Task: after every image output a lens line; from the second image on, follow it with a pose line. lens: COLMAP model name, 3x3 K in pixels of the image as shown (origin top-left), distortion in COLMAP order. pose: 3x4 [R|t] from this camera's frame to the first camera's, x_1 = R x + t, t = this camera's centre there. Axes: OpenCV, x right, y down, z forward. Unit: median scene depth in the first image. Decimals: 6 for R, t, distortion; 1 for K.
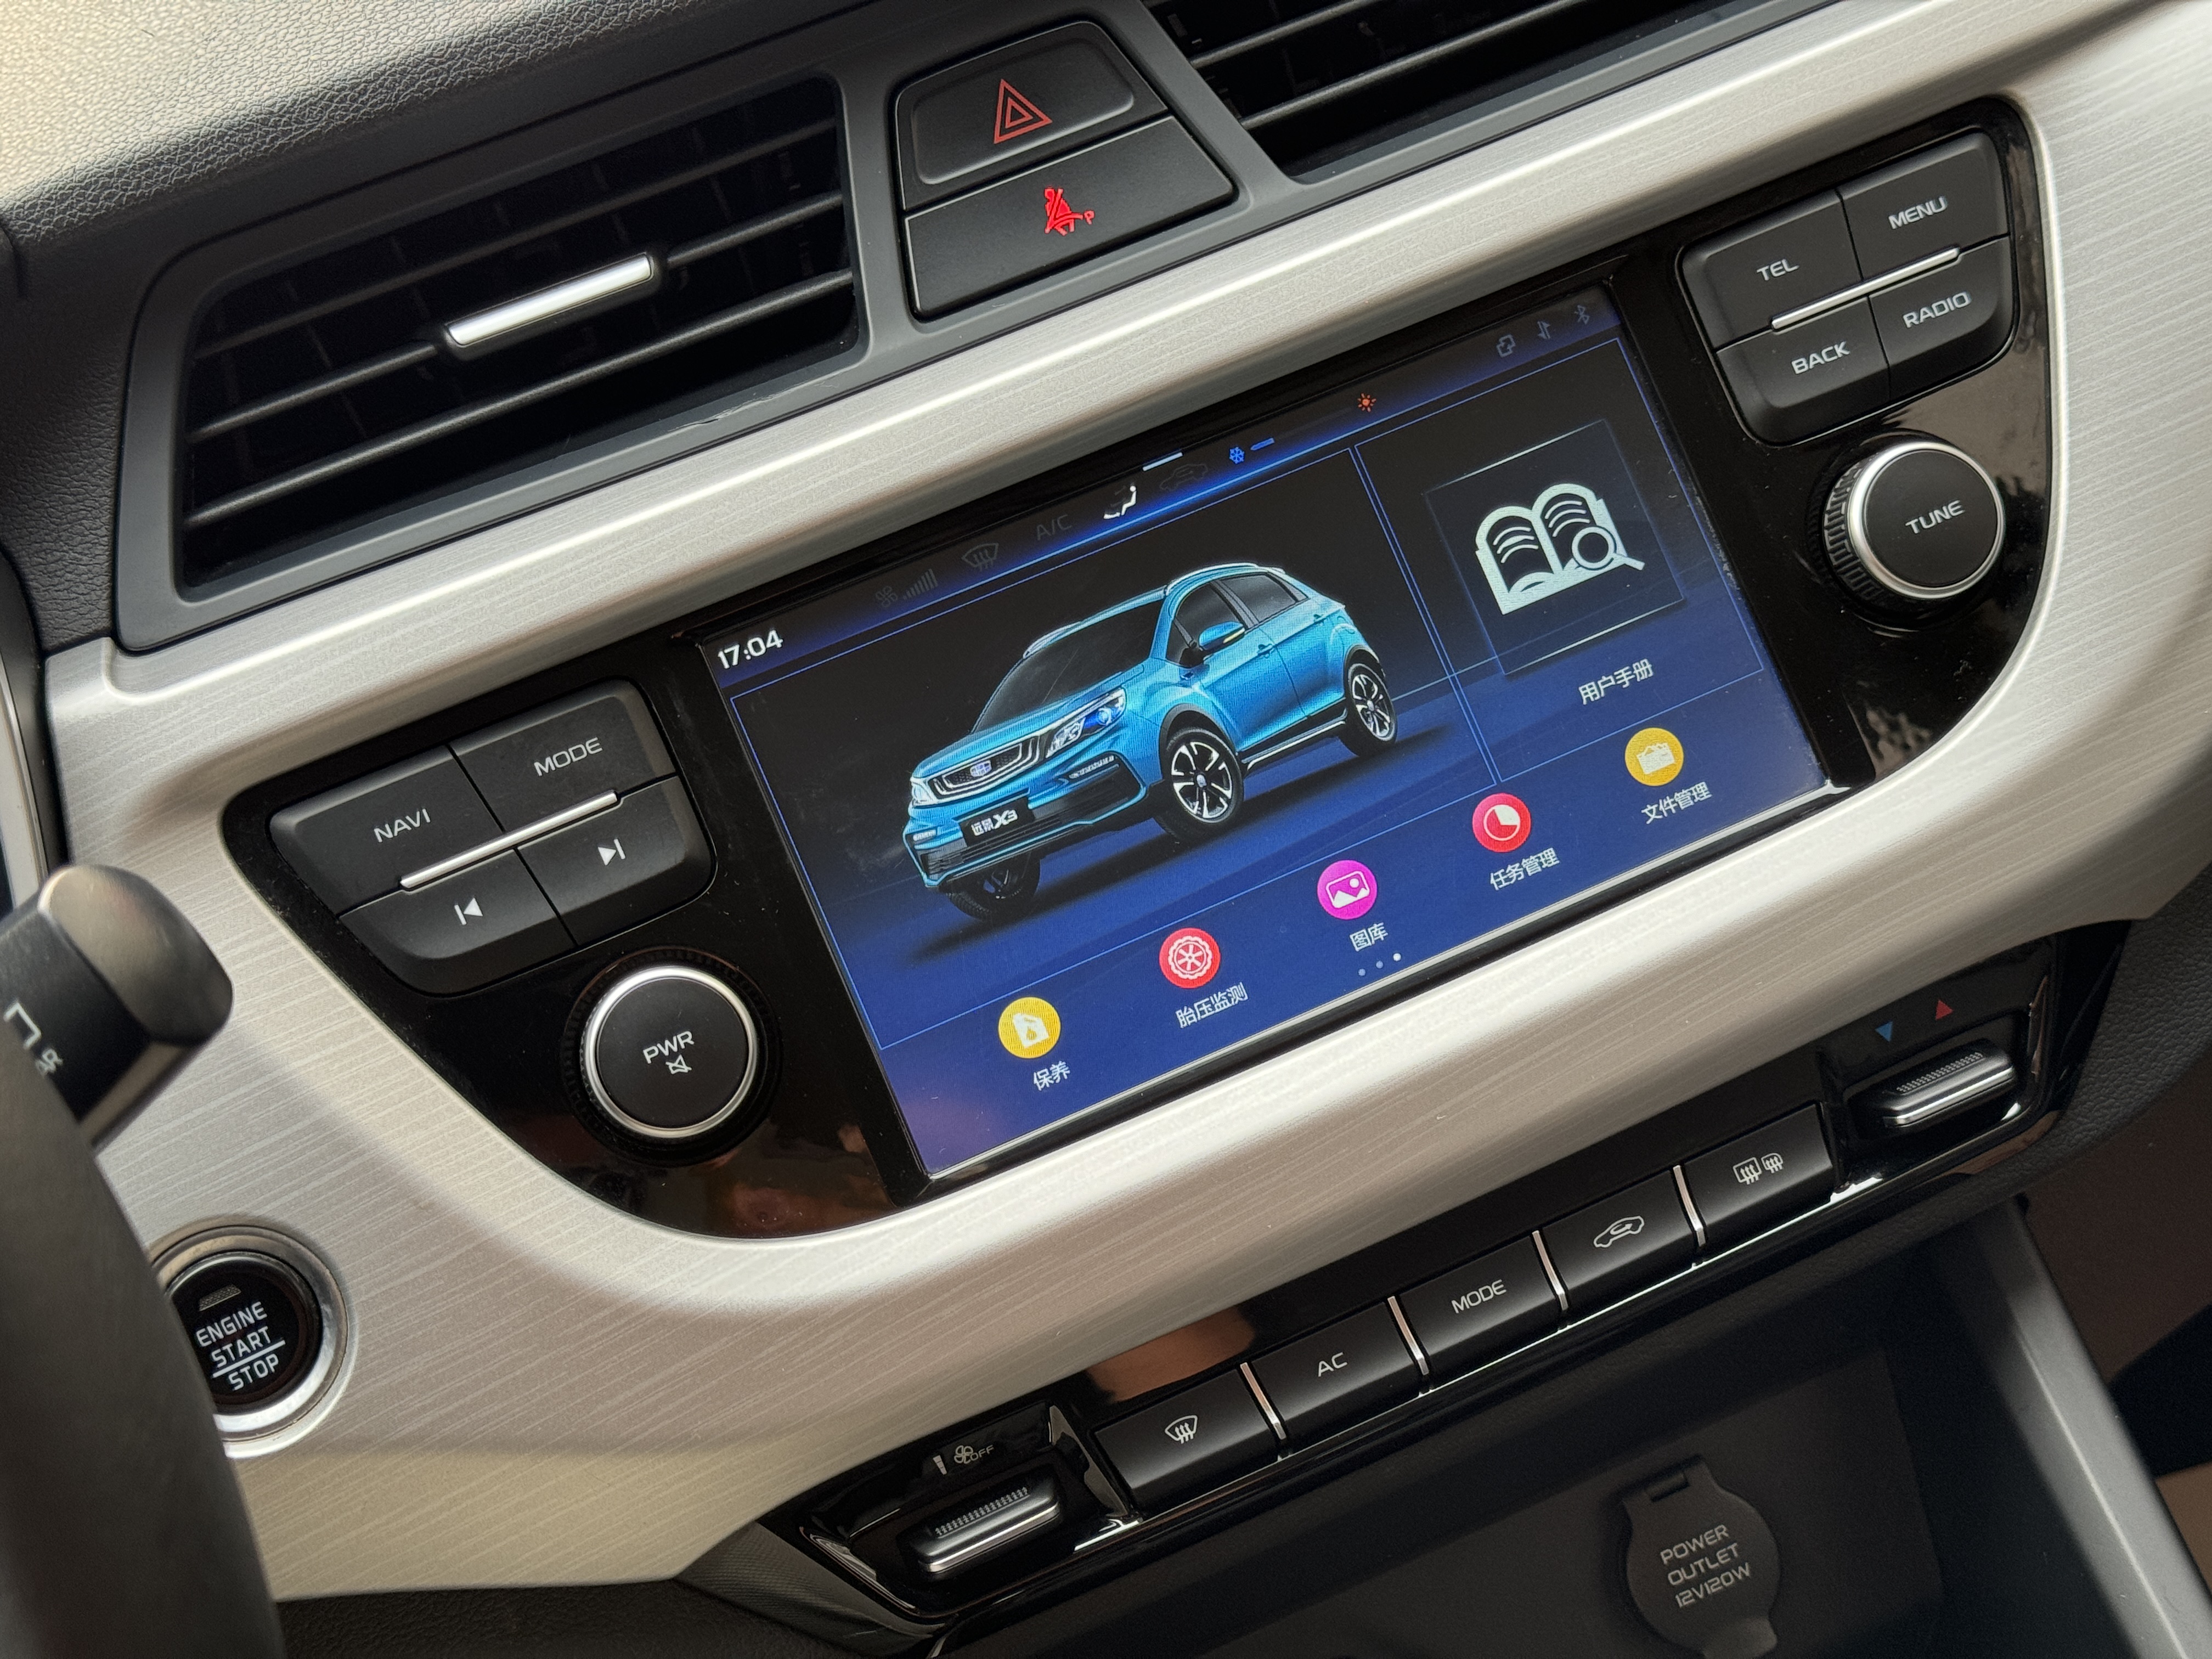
lens RADIAL K [[3141.3, 0, 1106.0], [0, 3141.3, 829.5], [0, 0, 1]] dist [0.174435, -0.373705]
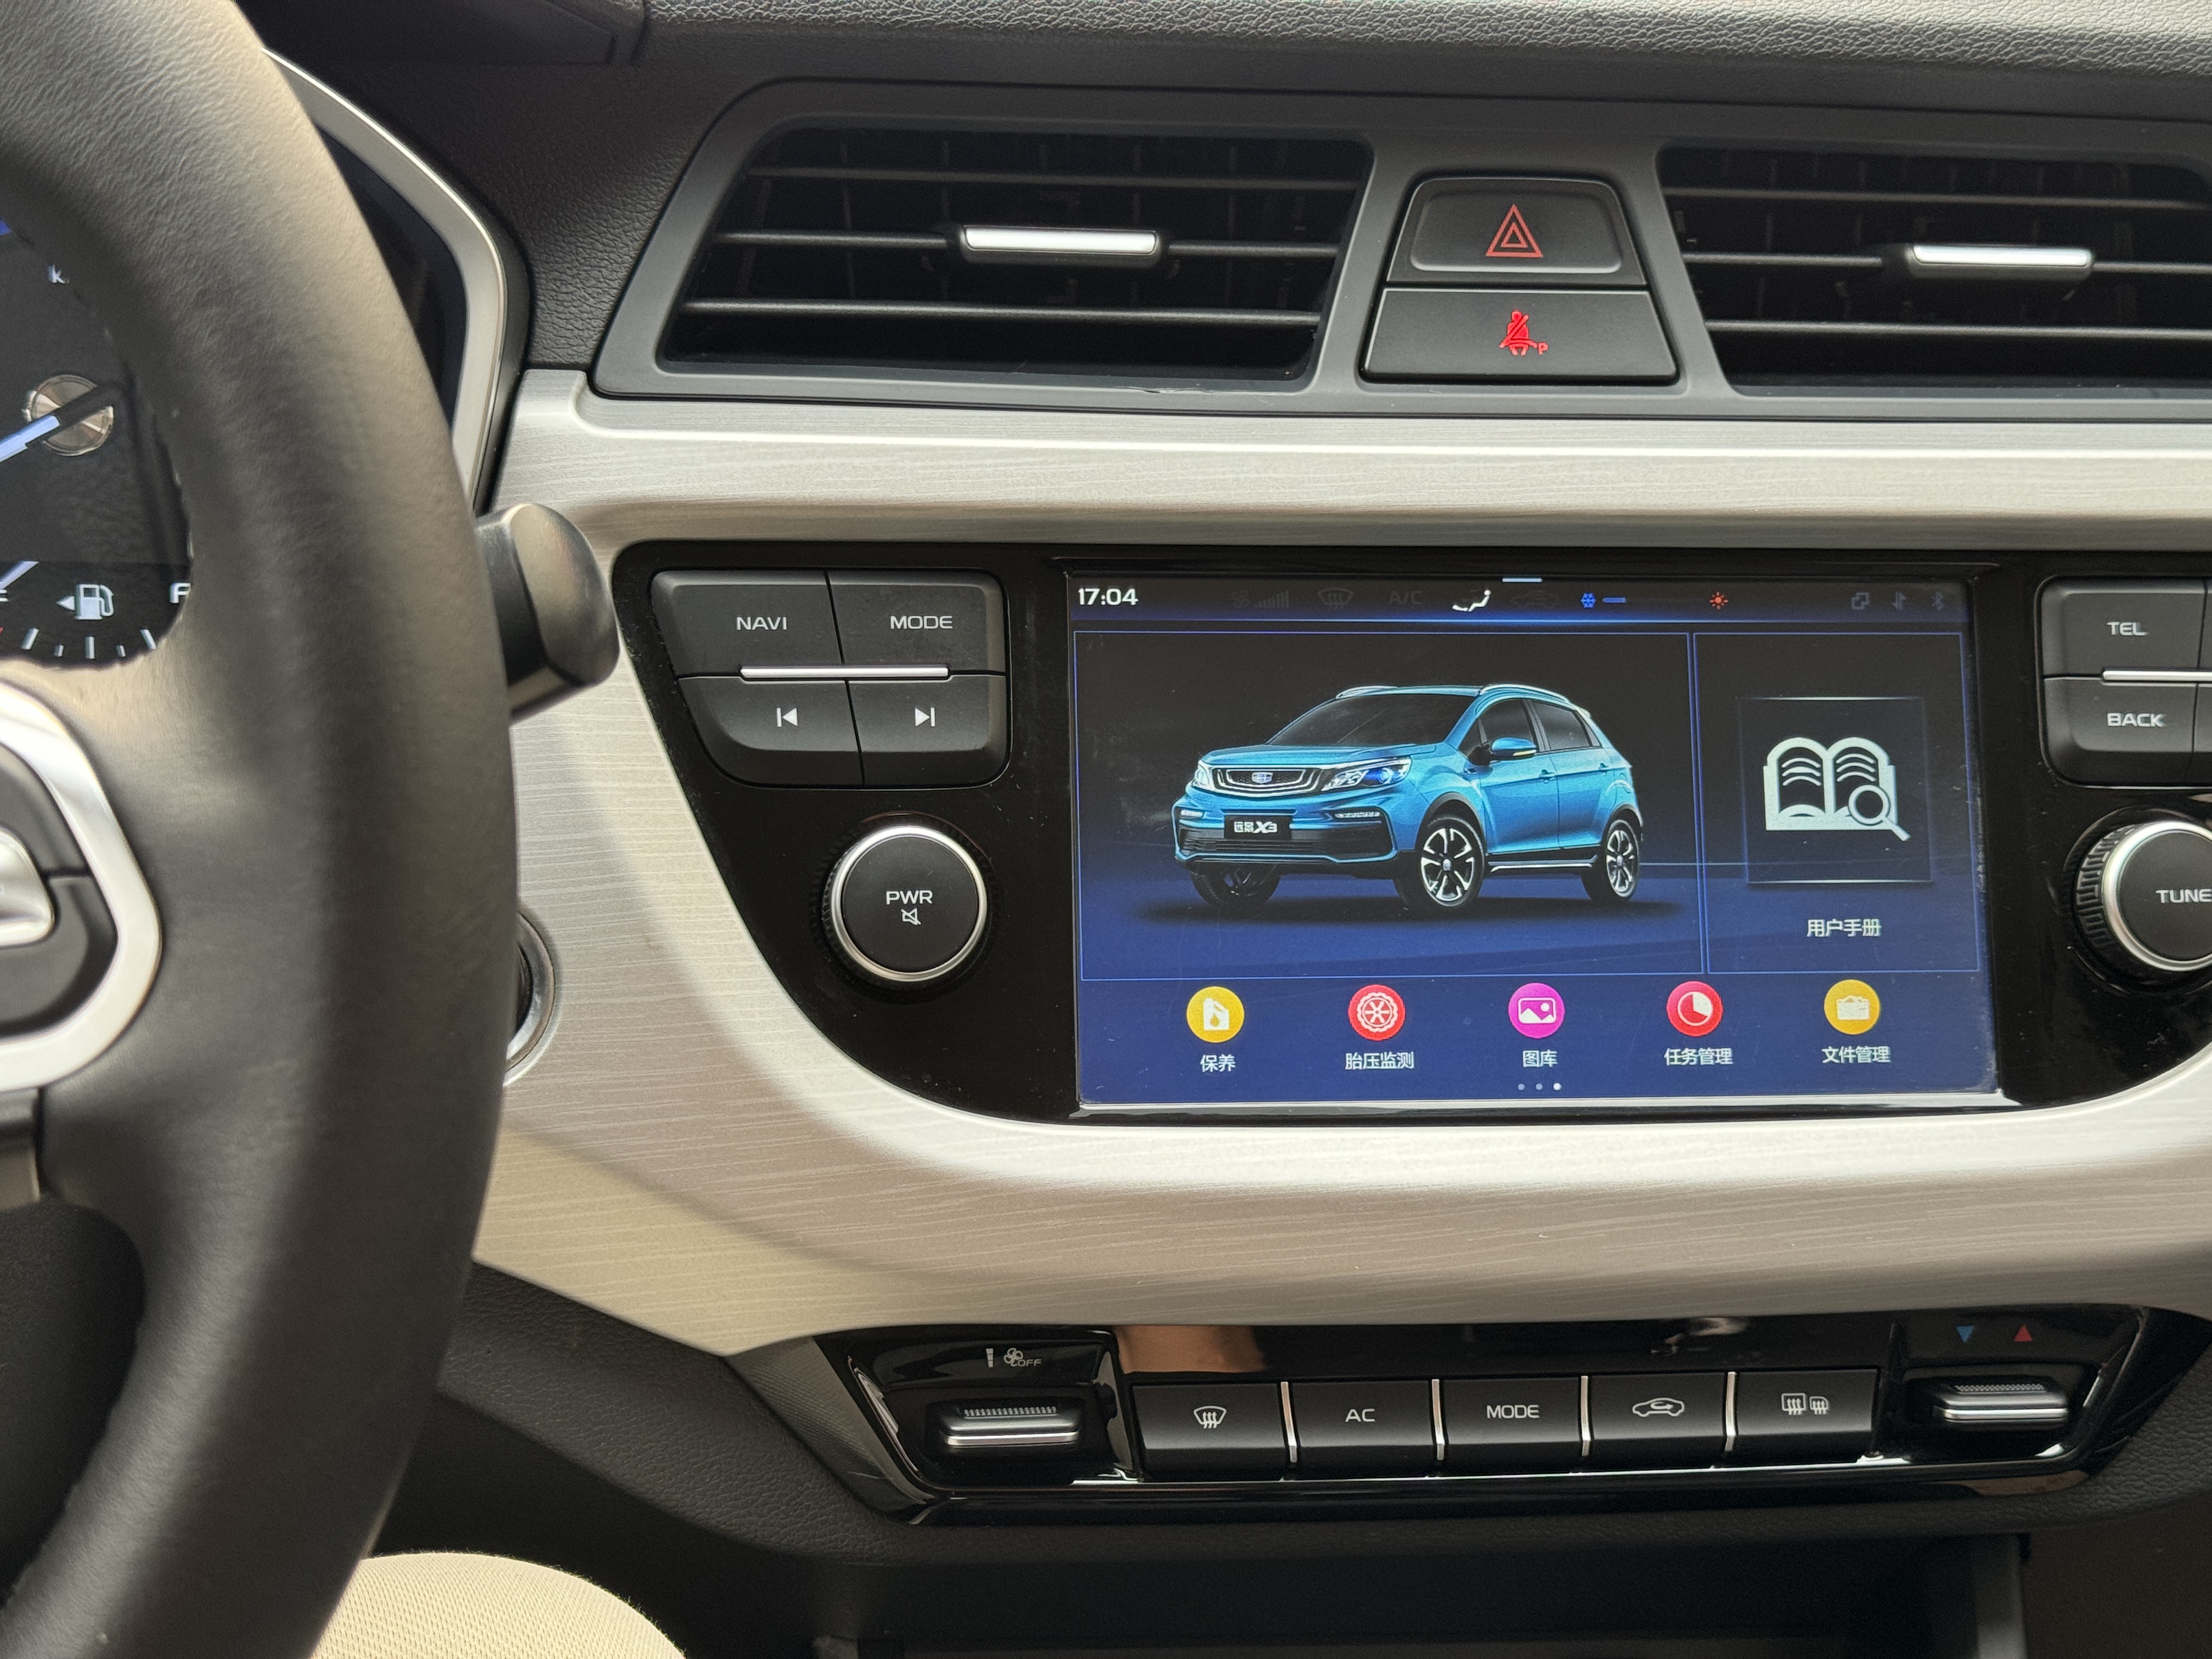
lens RADIAL K [[3141.3, 0, 1106.0], [0, 3141.3, 829.5], [0, 0, 1]] dist [0.174435, -0.373705]
pose [[0.926139, 0.371811, -0.063425, -0.013749], [-0.375080, 0.925591, -0.050953, 0.070718], [0.039761, 0.070979, 0.996685, -0.078945]]
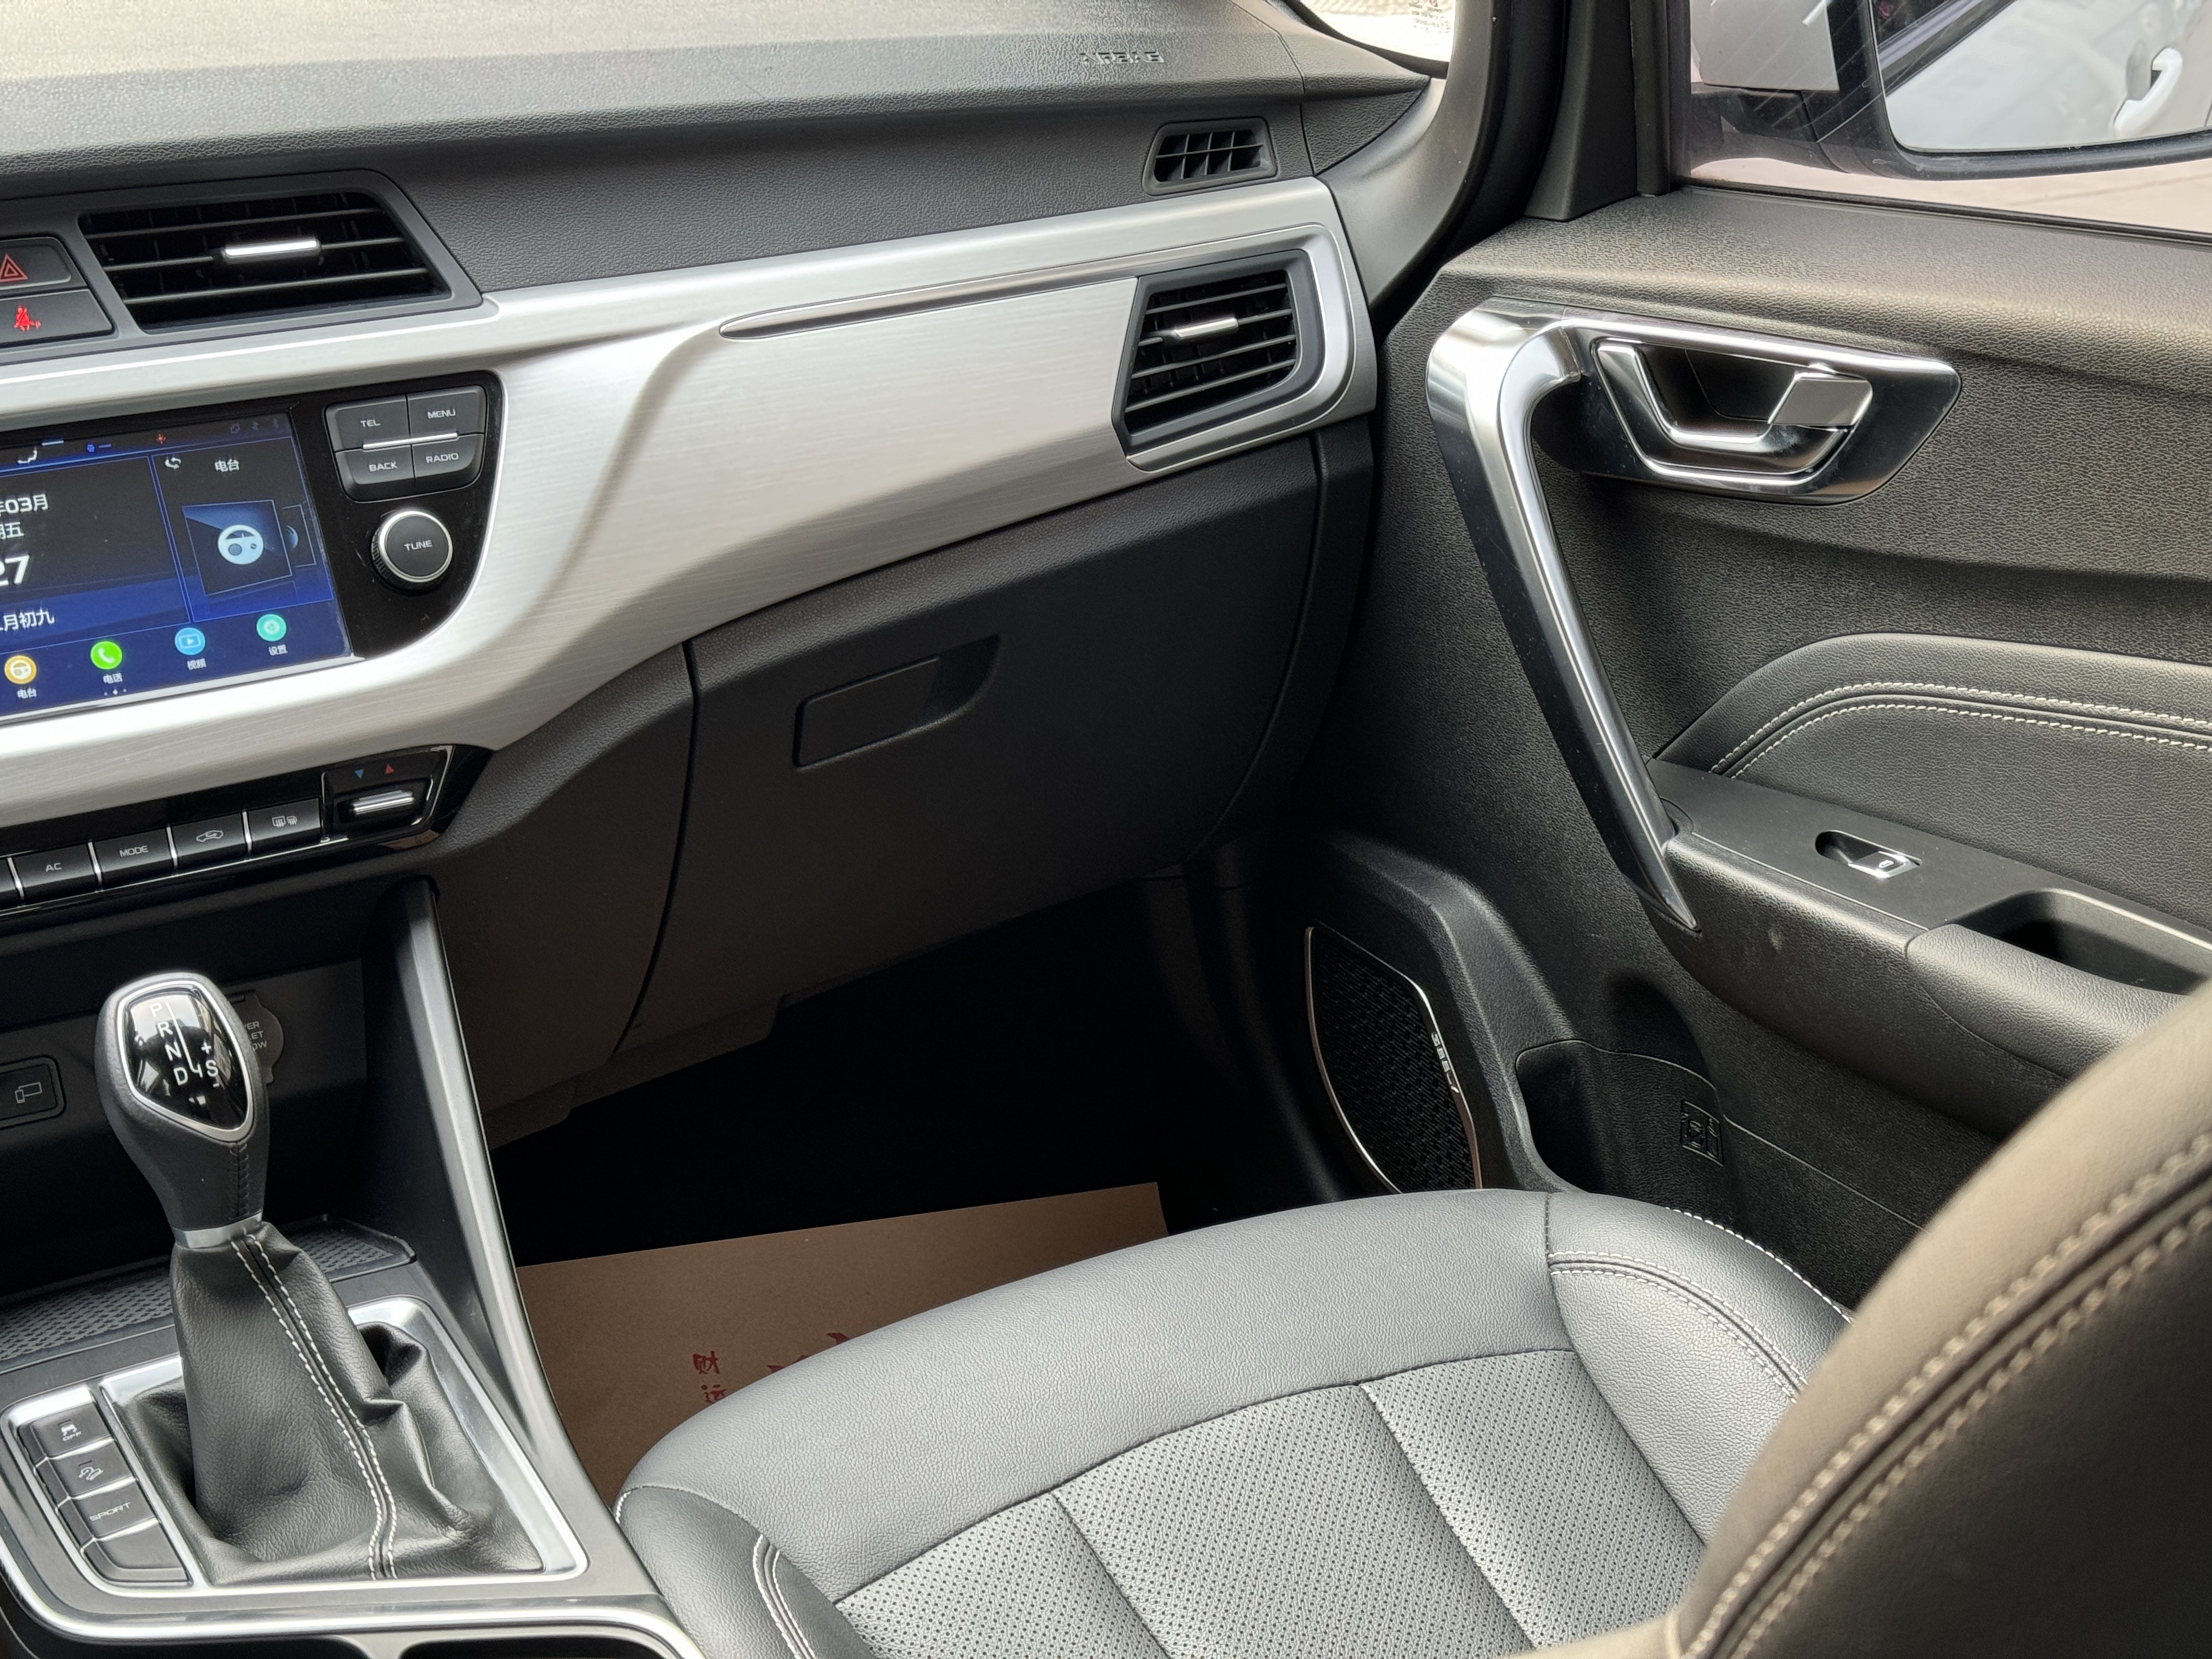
lens RADIAL K [[3091.1, 0, 1100.1], [0, 3091.1, 829.8], [0, 0, 1]] dist [0.170231, -0.302802]
pose [[0.949988, 0.175895, 0.258039, 0.186038], [-0.149230, 0.981534, -0.119672, 0.284449], [-0.274324, 0.075180, 0.958694, -1.193441]]
